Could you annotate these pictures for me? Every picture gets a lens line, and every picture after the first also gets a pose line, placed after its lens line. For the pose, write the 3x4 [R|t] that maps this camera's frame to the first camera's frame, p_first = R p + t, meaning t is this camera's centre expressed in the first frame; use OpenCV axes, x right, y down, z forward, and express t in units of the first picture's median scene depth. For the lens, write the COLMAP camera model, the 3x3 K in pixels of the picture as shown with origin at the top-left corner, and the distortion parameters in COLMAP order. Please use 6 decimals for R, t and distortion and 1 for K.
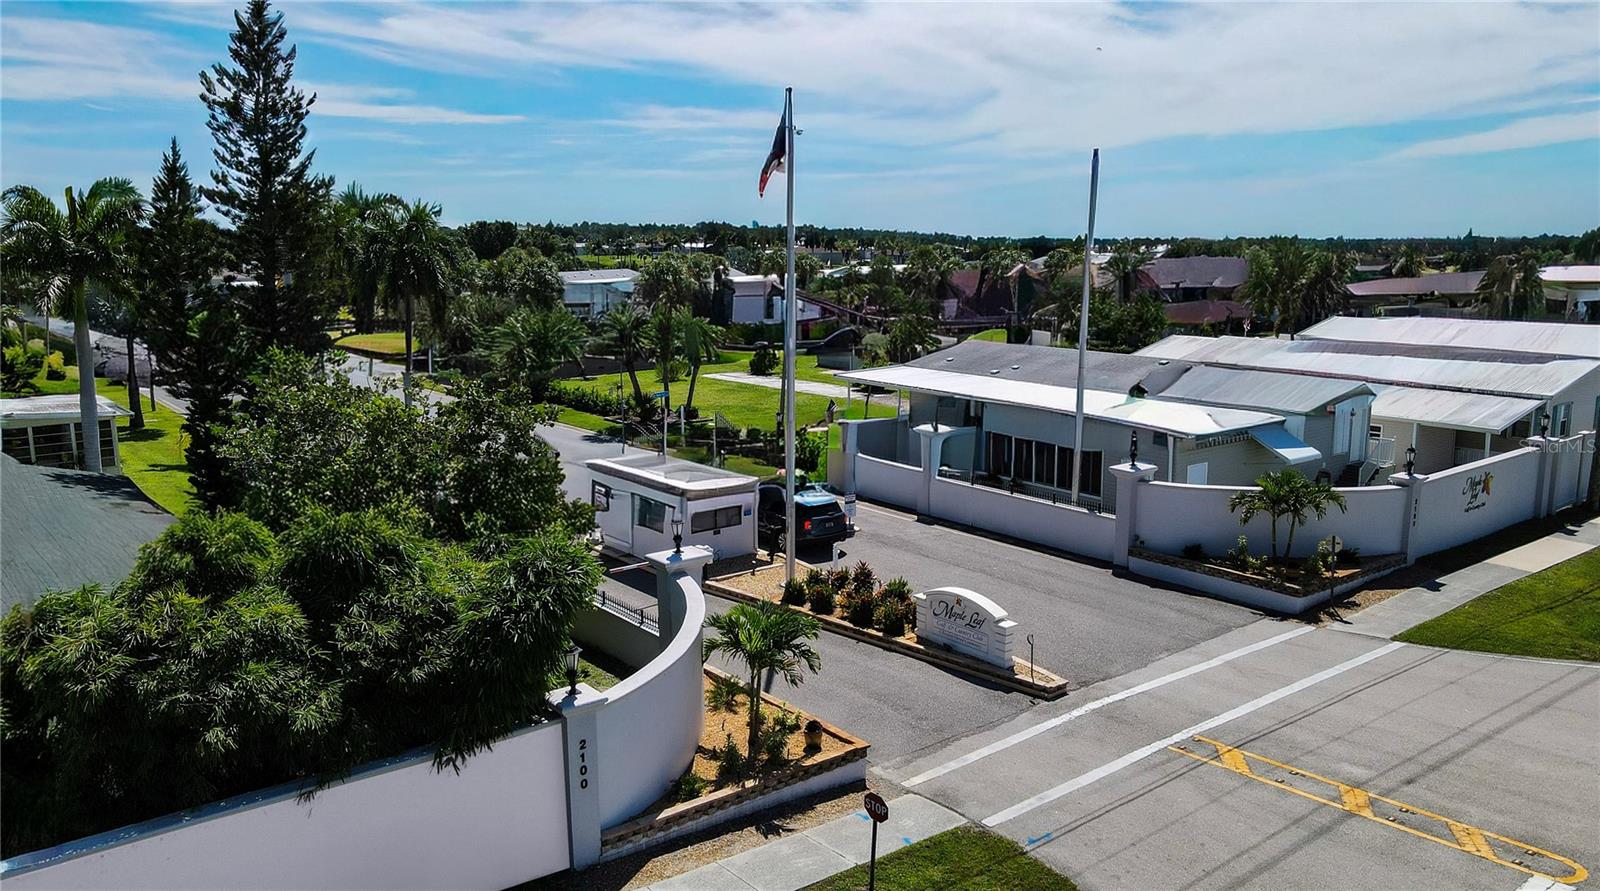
lens RADIAL K [[1175.0, 0, 799.0], [0, 1175.0, 446.3], [0, 0, 1]] dist [0.011041, 0.007179]
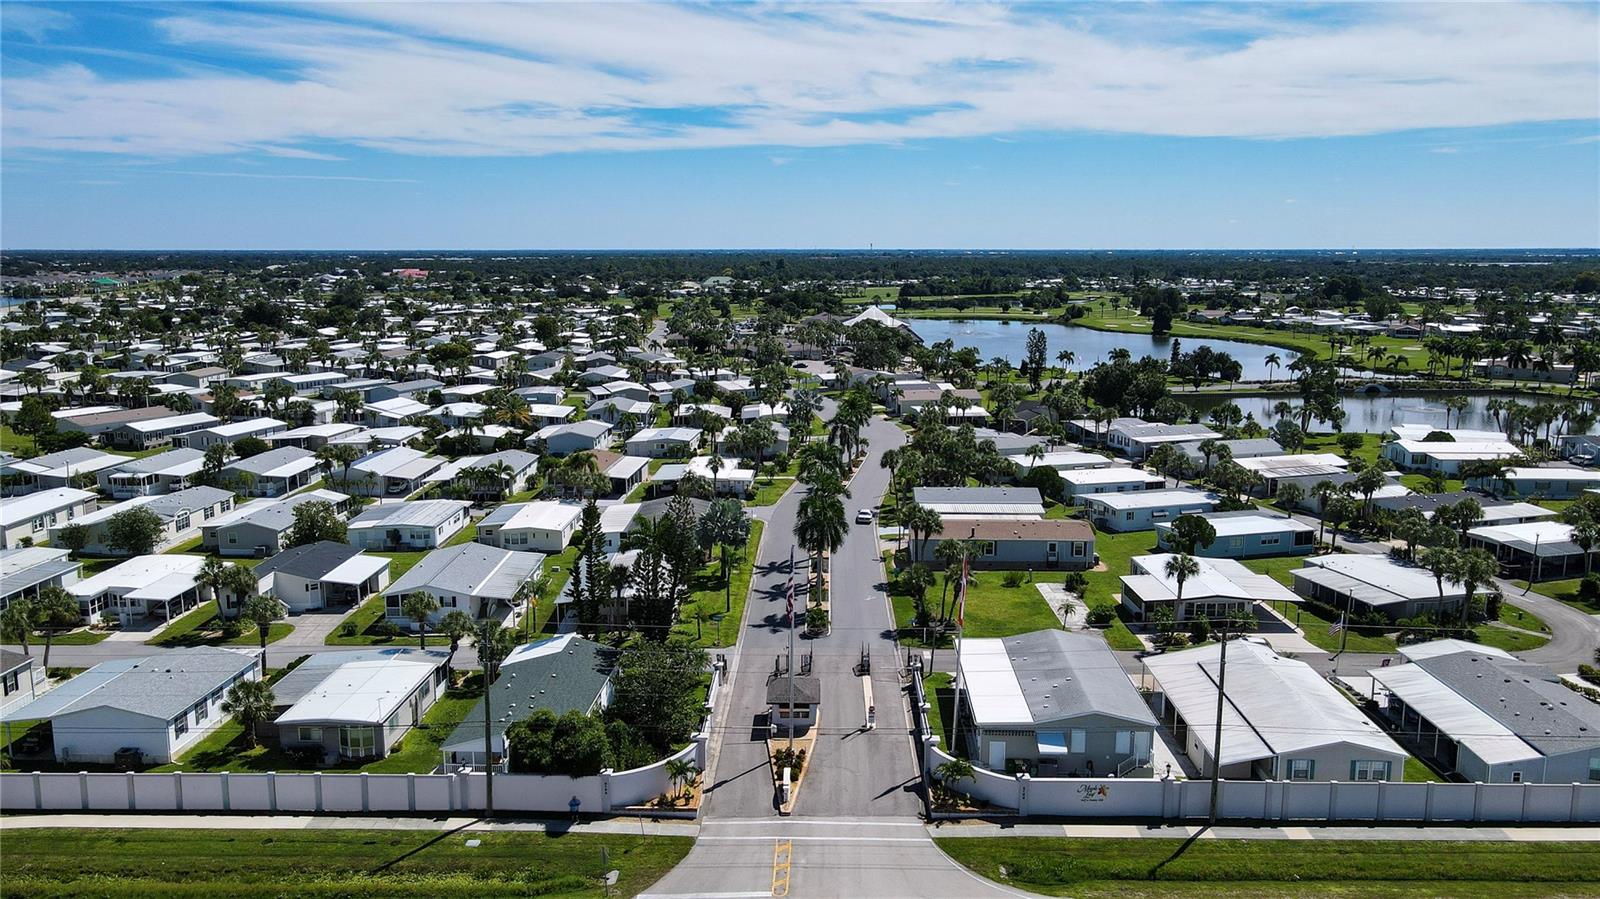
lens RADIAL K [[1175.0, 0, 804.1], [0, 1175.0, 453.7], [0, 0, 1]] dist [0.011041, 0.007179]
pose [[0.764582, 0.109622, -0.635136, 1.932486], [-0.106751, 0.993358, 0.042942, -0.781113], [0.635624, 0.034969, 0.771206, -1.216183]]
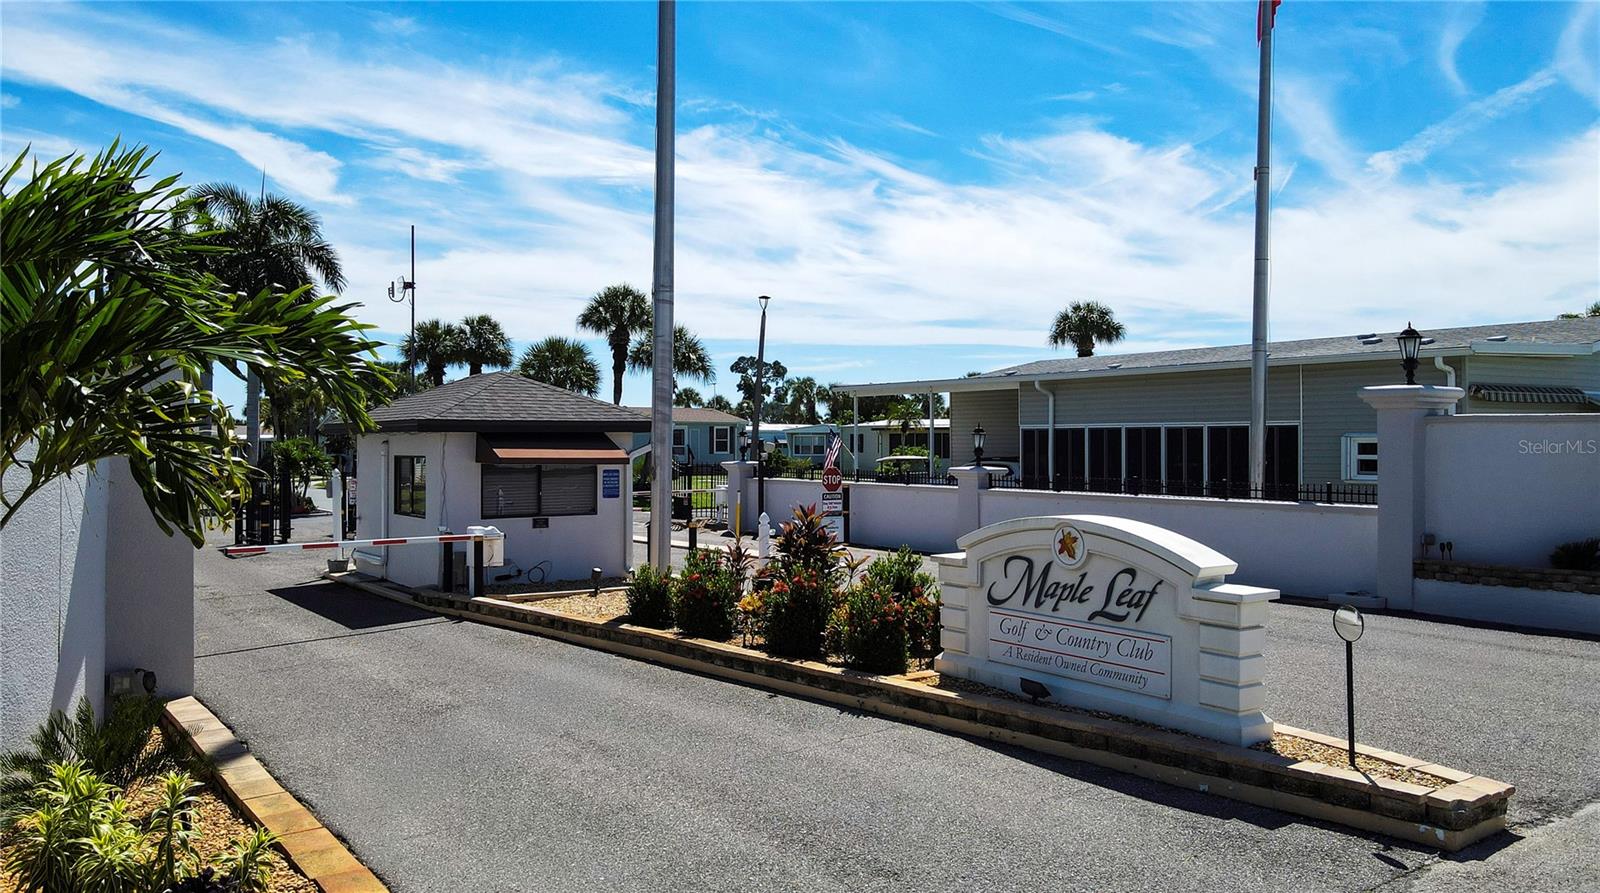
lens RADIAL K [[1175.0, 0, 796.8], [0, 1175.0, 444.4], [0, 0, 1]] dist [0.011041, 0.007179]
pose [[0.998864, 0.012016, -0.046108, 0.078387], [-0.019925, 0.984347, -0.175113, 0.167131], [0.043283, 0.175833, 0.983468, 0.692473]]
